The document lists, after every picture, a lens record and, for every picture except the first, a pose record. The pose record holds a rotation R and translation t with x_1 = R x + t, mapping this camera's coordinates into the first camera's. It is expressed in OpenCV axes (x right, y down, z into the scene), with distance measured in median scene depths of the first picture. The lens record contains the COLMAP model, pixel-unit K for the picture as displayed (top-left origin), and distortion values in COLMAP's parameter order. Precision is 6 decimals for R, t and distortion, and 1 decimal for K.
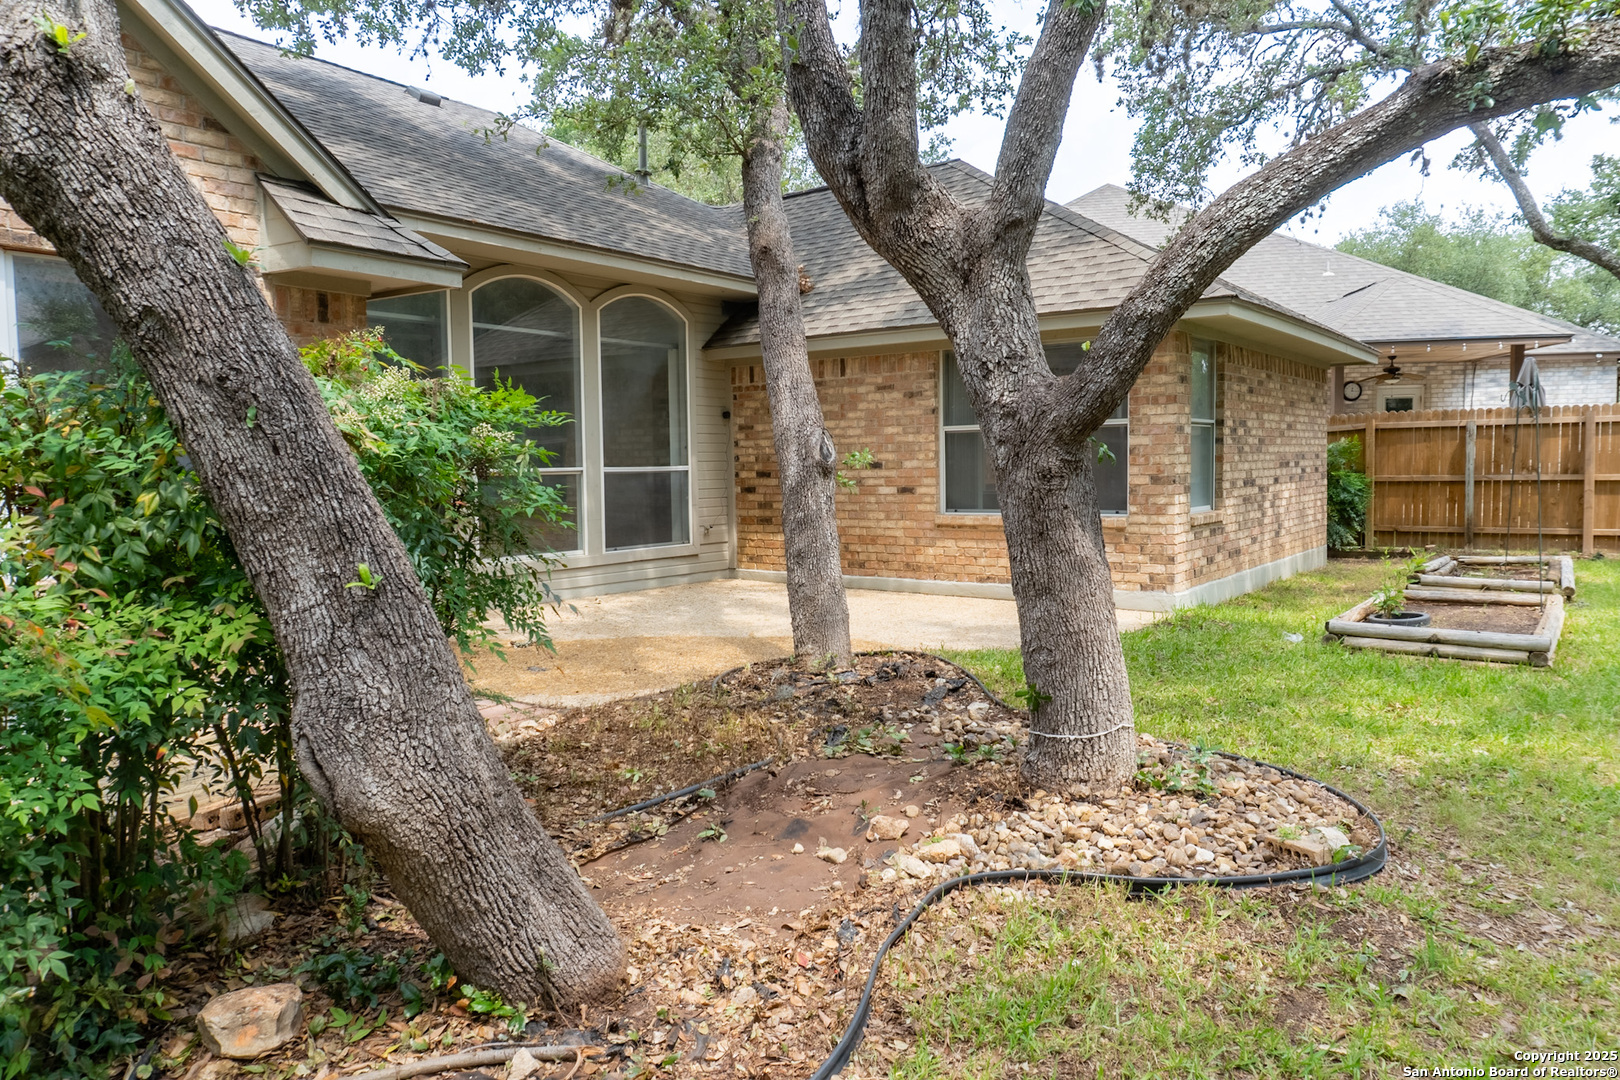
lens RADIAL K [[1126.1, 0, 810.0], [0, 1126.1, 540.0], [0, 0, 1]] dist [0.004139, 0.001281]
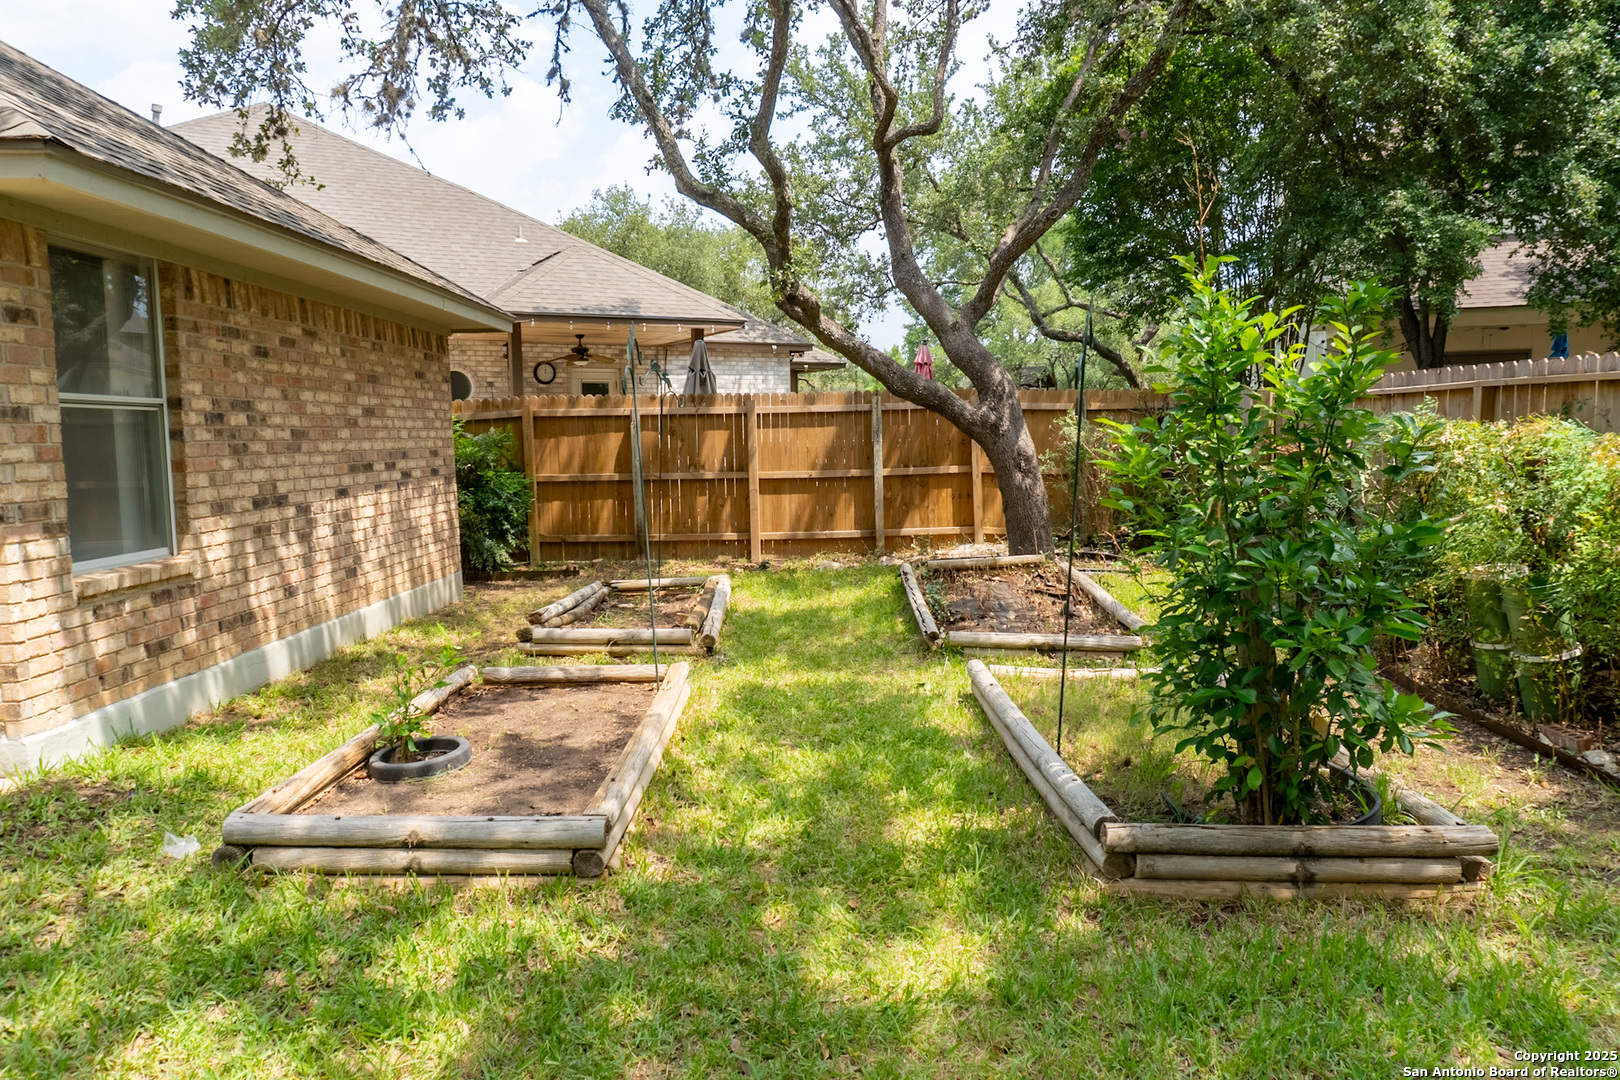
lens RADIAL K [[1126.1, 0, 810.0], [0, 1126.1, 540.0], [0, 0, 1]] dist [0.004139, 0.001281]
pose [[0.815343, -0.048725, 0.576924, 0.209749], [0.040115, 0.998812, 0.027664, -0.026922], [-0.577587, 0.000588, 0.816329, 0.246566]]
